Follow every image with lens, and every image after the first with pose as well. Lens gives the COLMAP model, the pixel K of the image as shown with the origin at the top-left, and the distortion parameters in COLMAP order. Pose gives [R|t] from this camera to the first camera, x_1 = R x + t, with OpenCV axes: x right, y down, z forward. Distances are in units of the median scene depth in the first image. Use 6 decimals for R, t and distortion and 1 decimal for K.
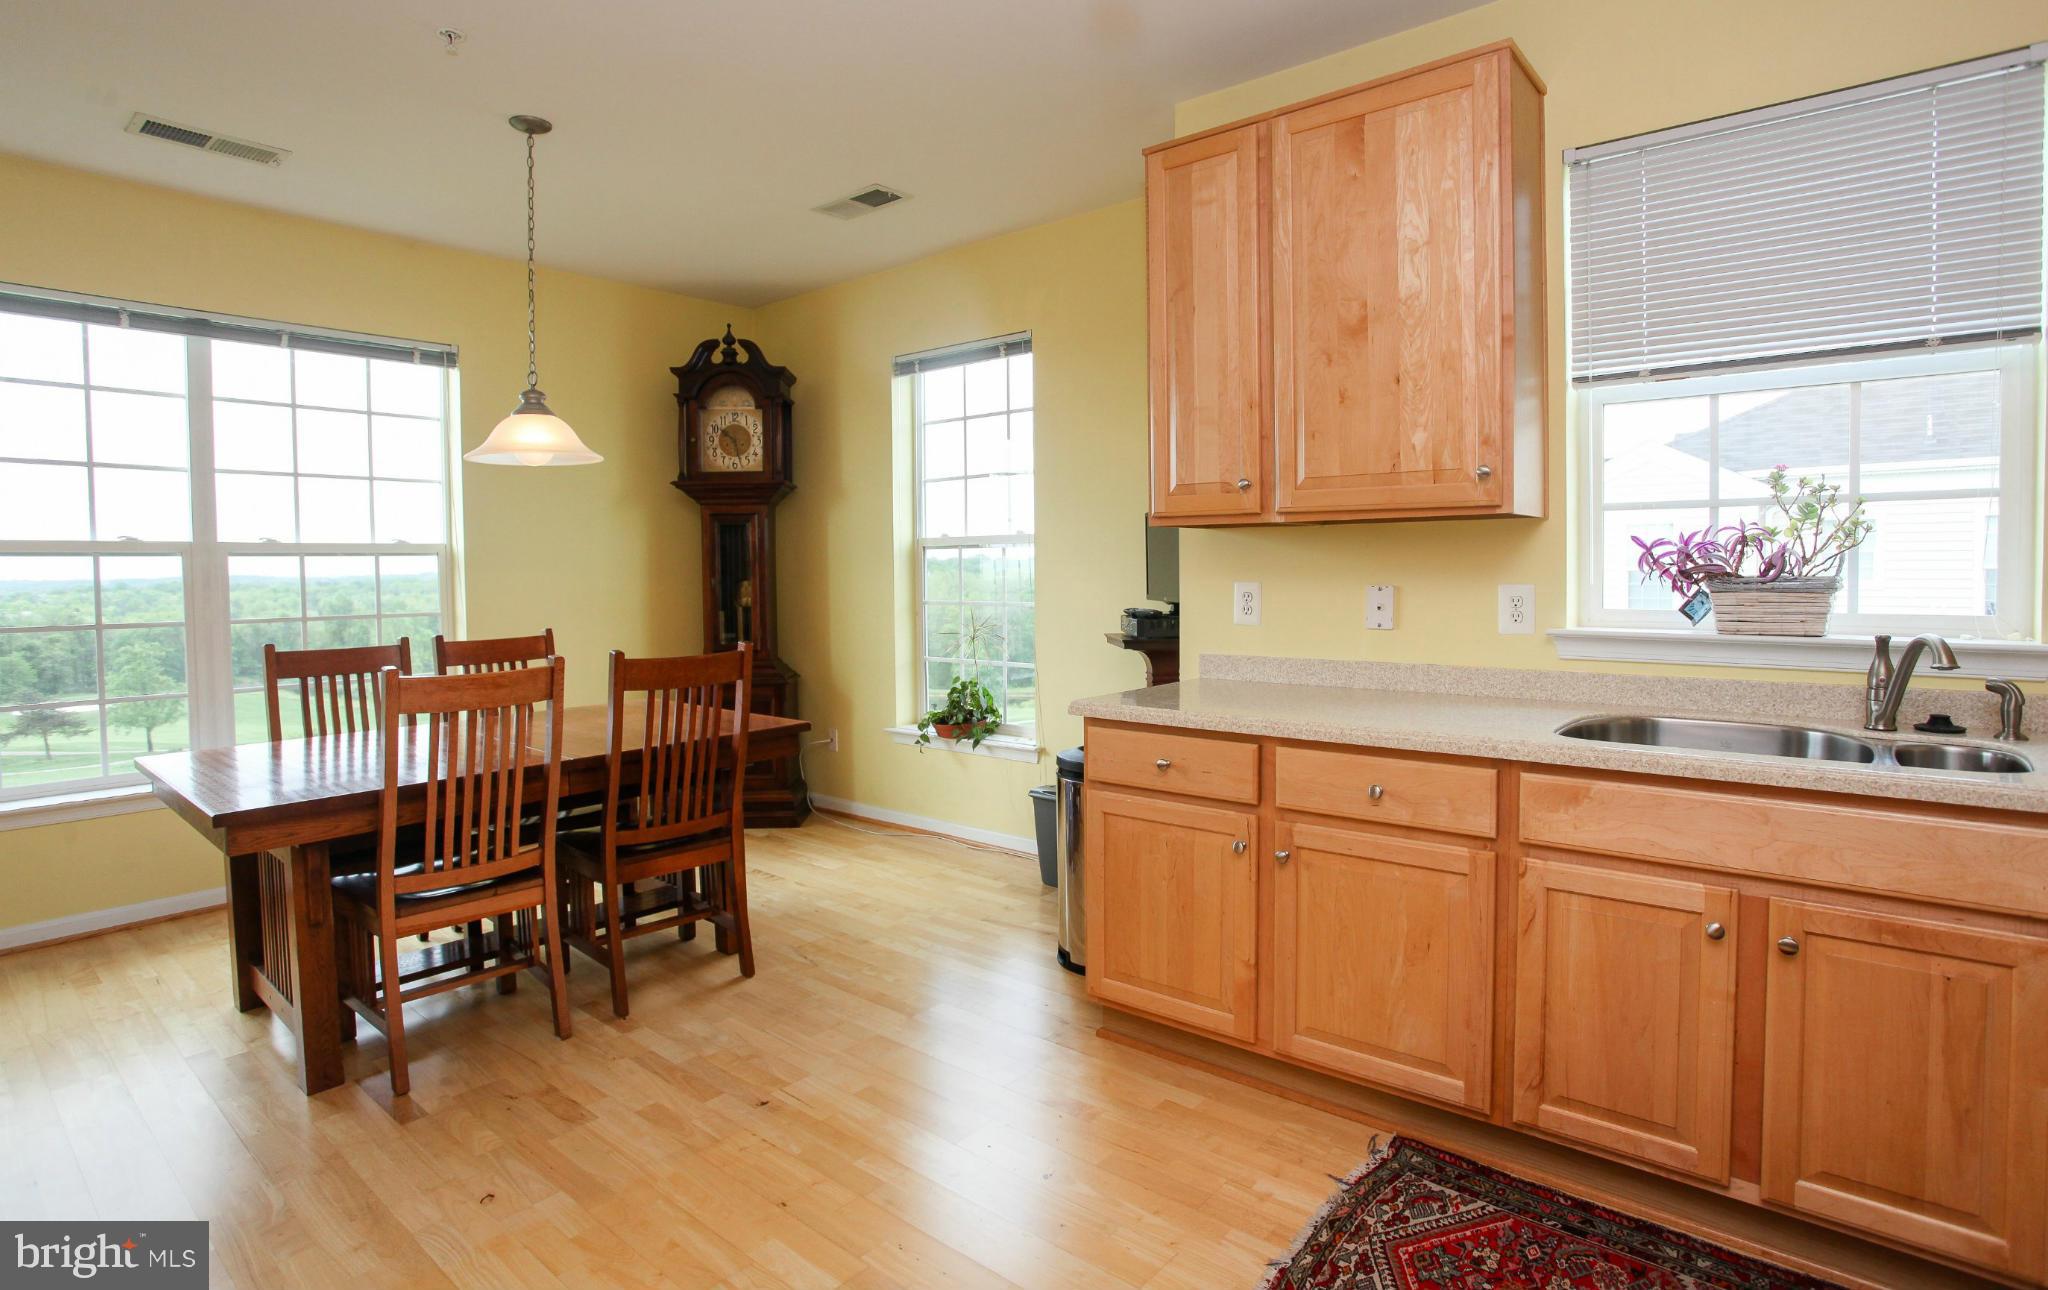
lens RADIAL K [[1061.2, 0, 1041.2], [0, 1061.2, 593.6], [0, 0, 1]] dist [-0.023287, 0.000138]
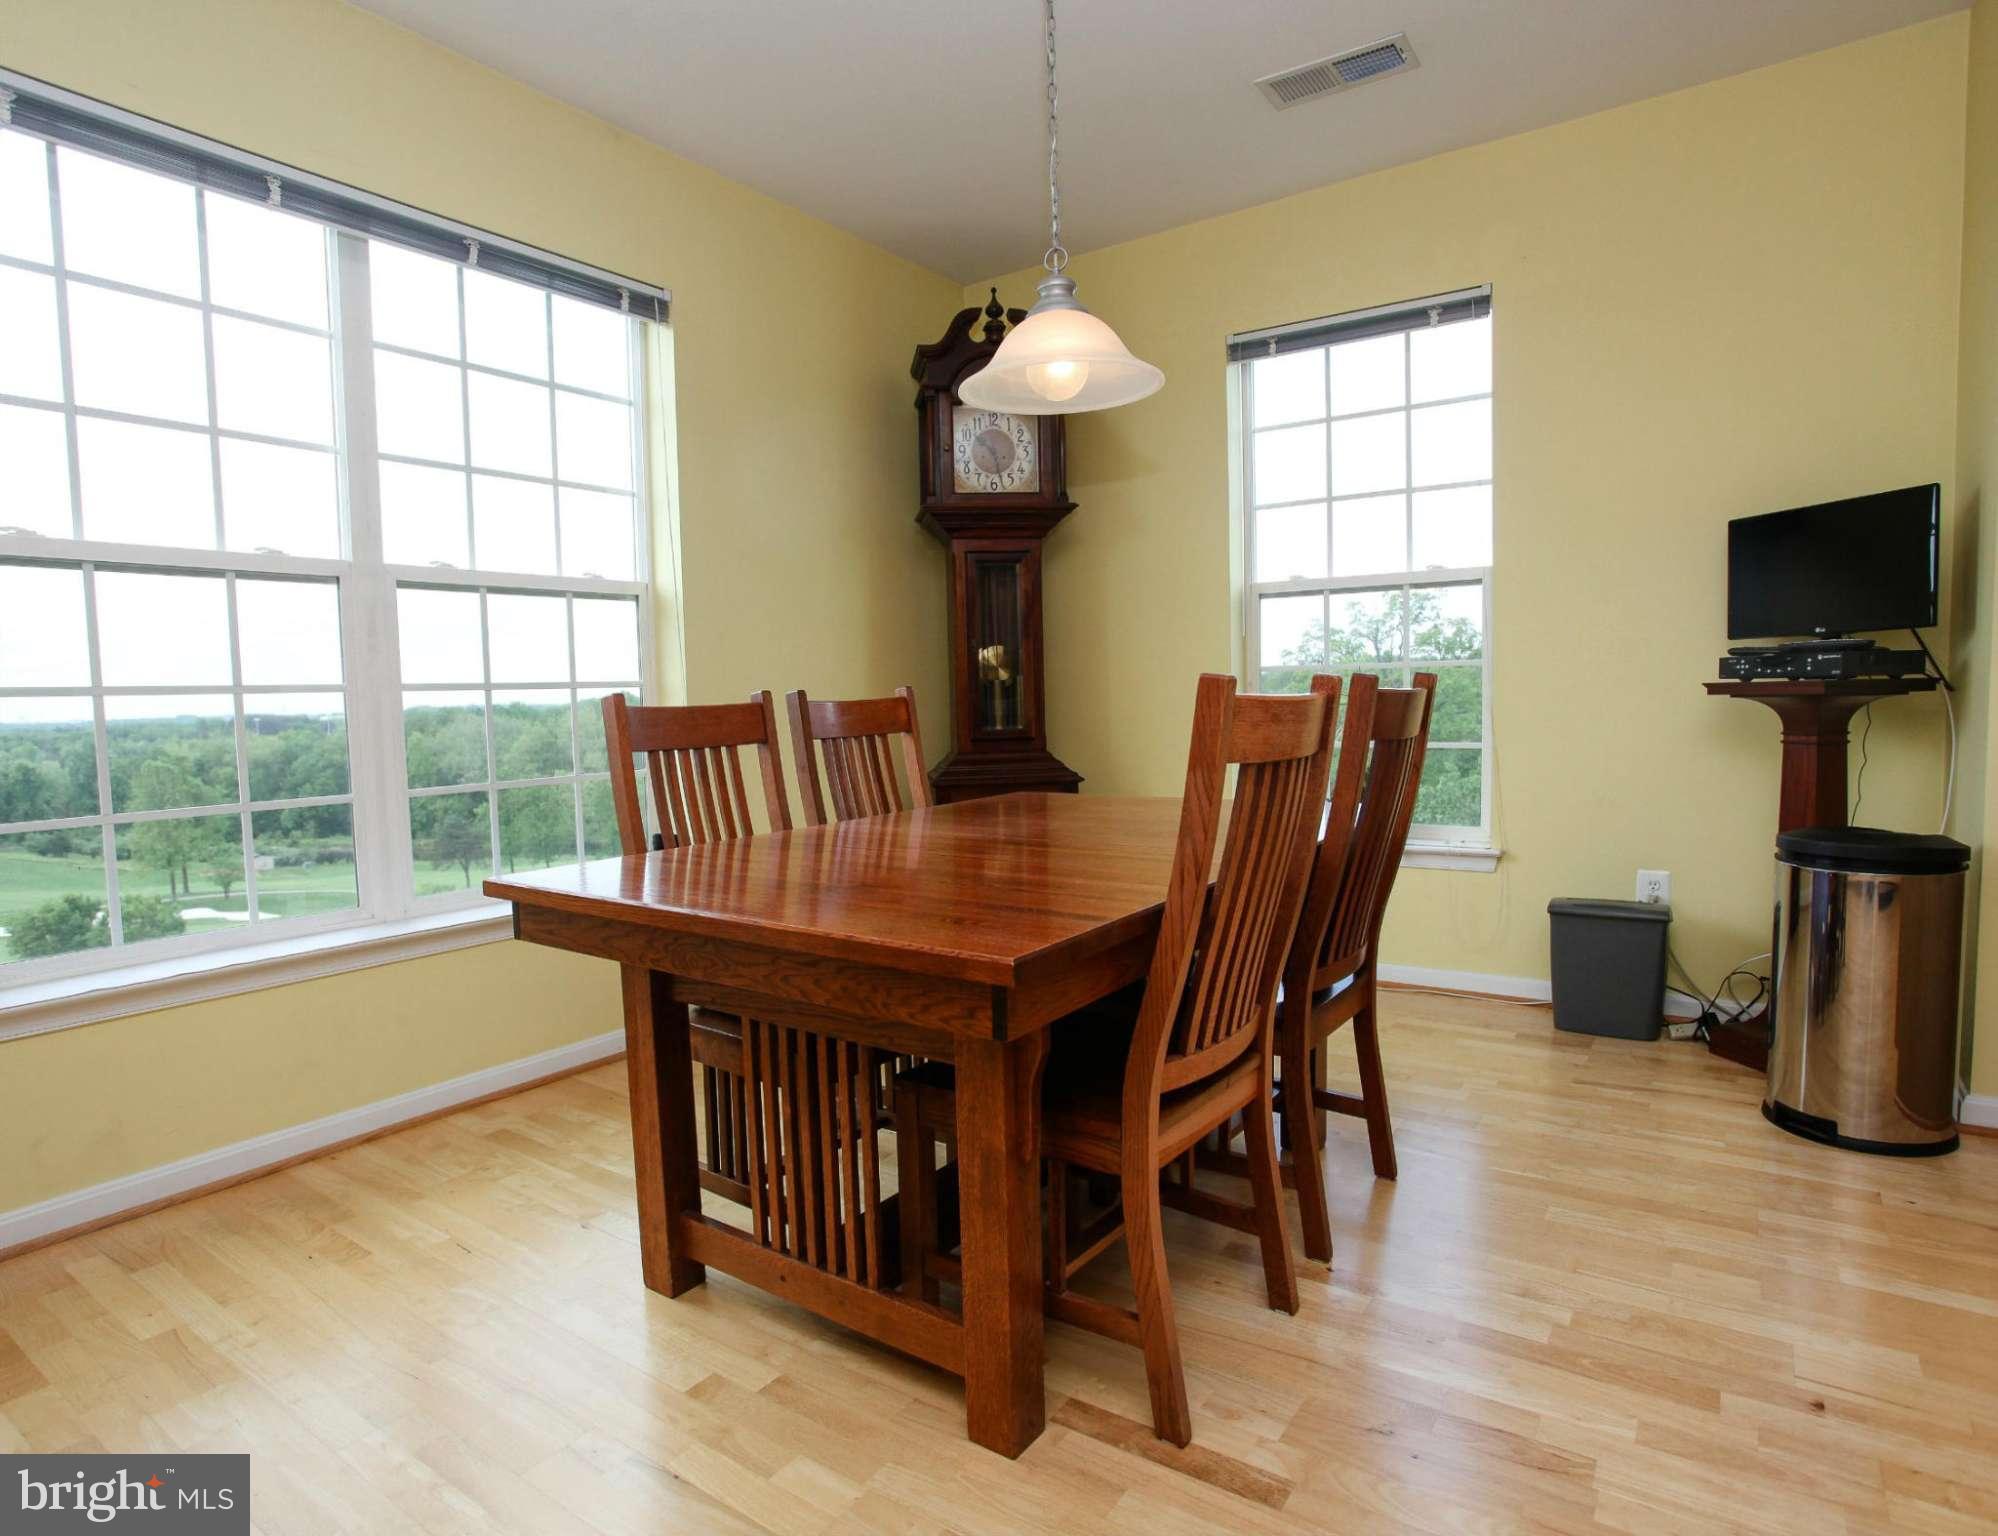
lens RADIAL K [[1130.8, 0, 955.8], [0, 1130.8, 782.5], [0, 0, 1]] dist [-0.045580, 0.001069]
pose [[0.996480, -0.015144, 0.082449, -0.476786], [0.010572, 0.998397, 0.055610, 0.051339], [-0.083159, -0.054543, 0.995043, 0.262850]]
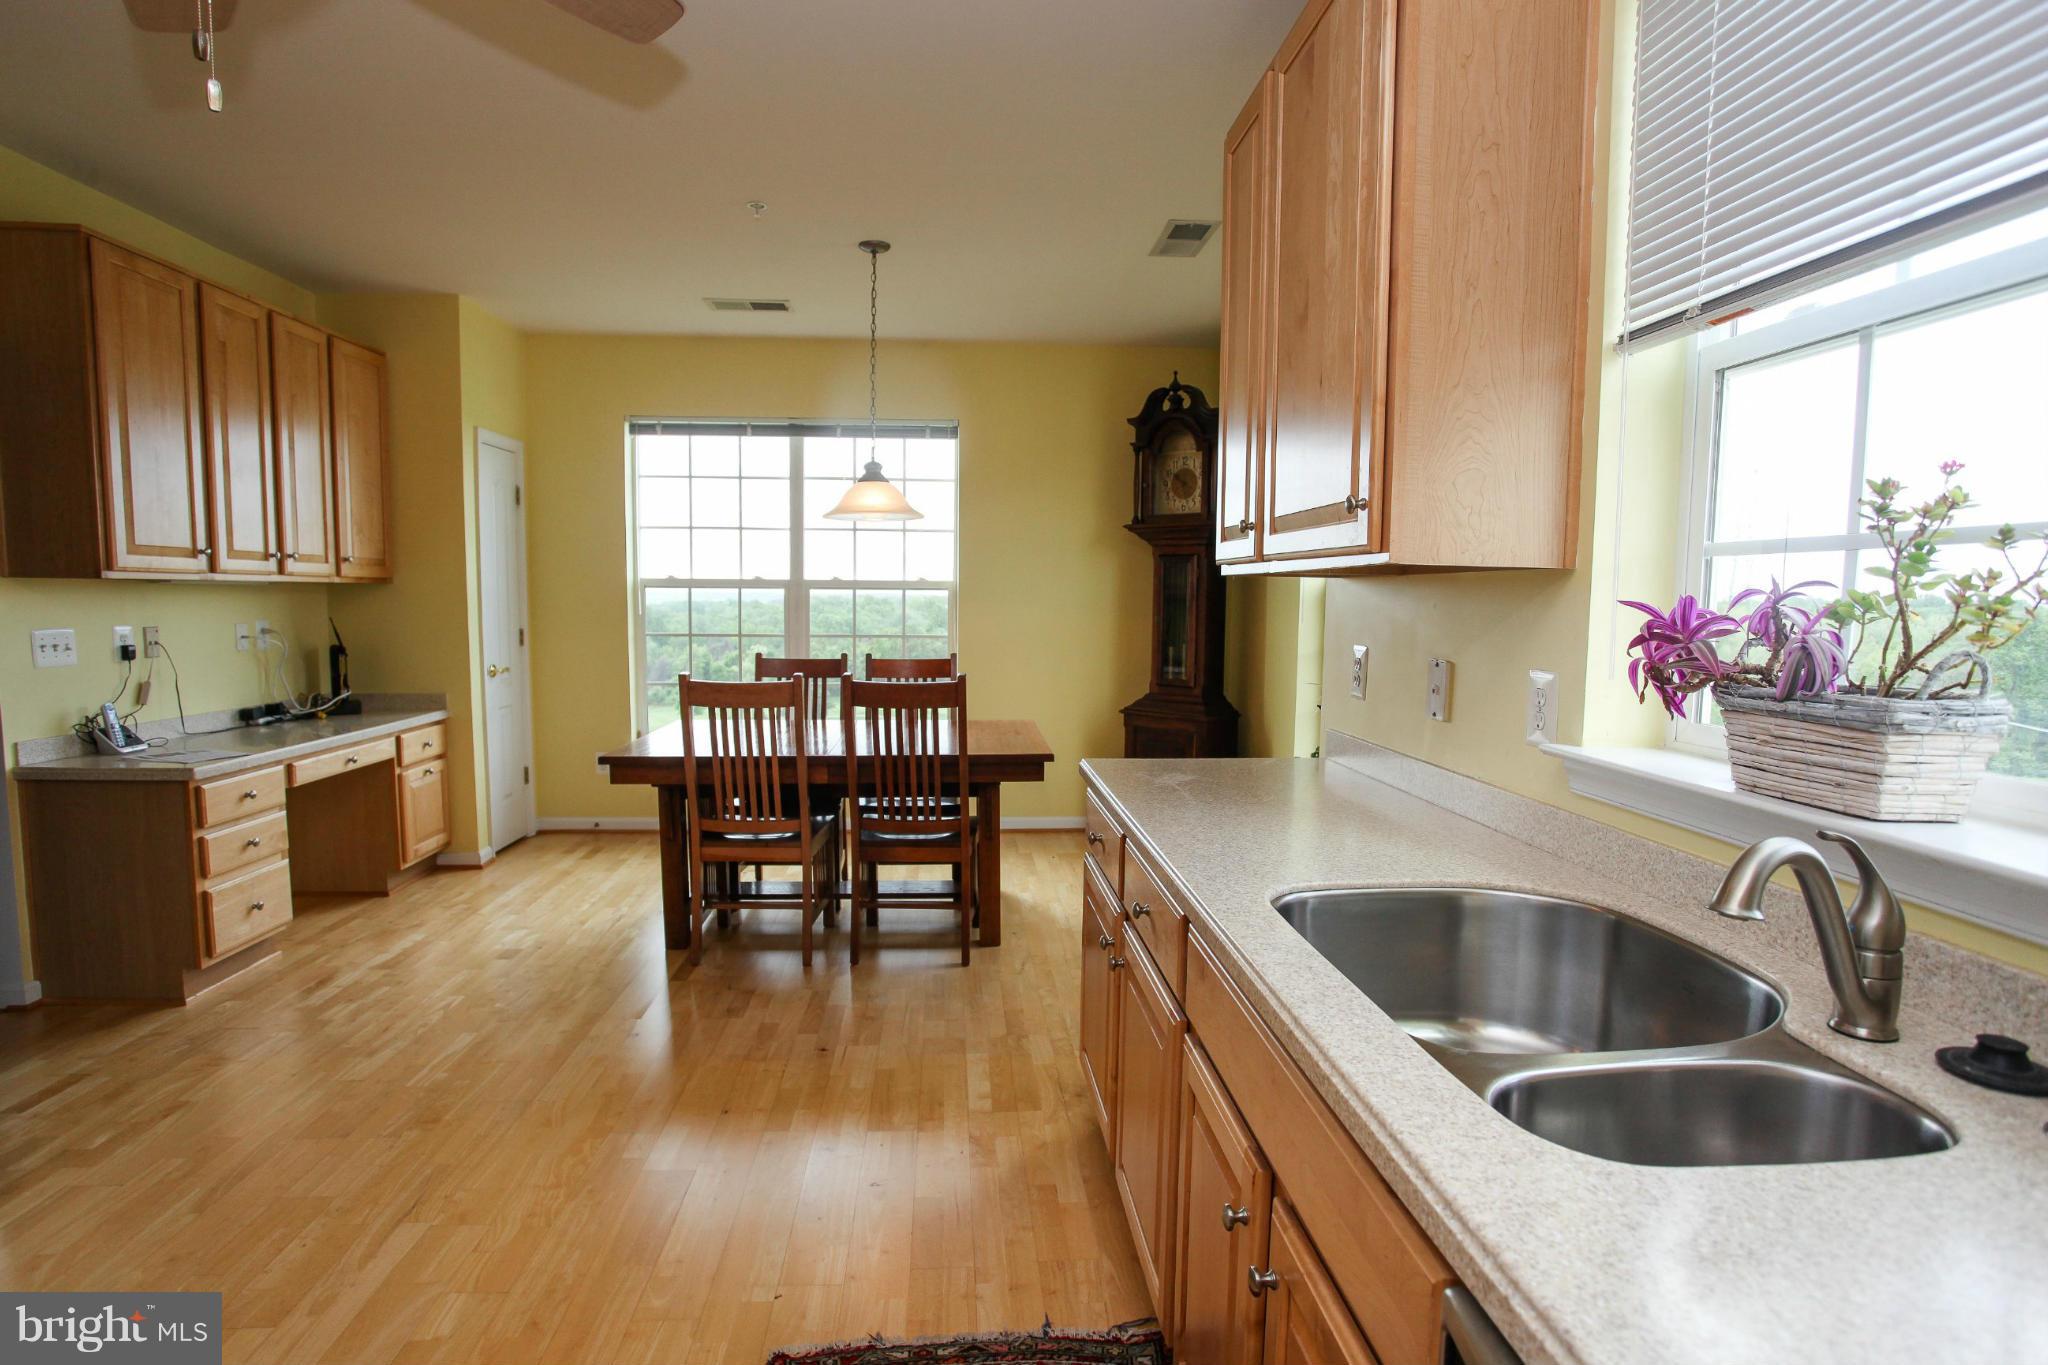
lens RADIAL K [[1037.2, 0, 1023.9], [0, 1037.2, 691.5], [0, 0, 1]] dist [-0.078557, 0.000006]
pose [[0.698434, 0.084779, -0.710635, 0.424898], [-0.036870, 0.995903, 0.082575, -0.023092], [0.714724, -0.031472, 0.698698, 0.211870]]
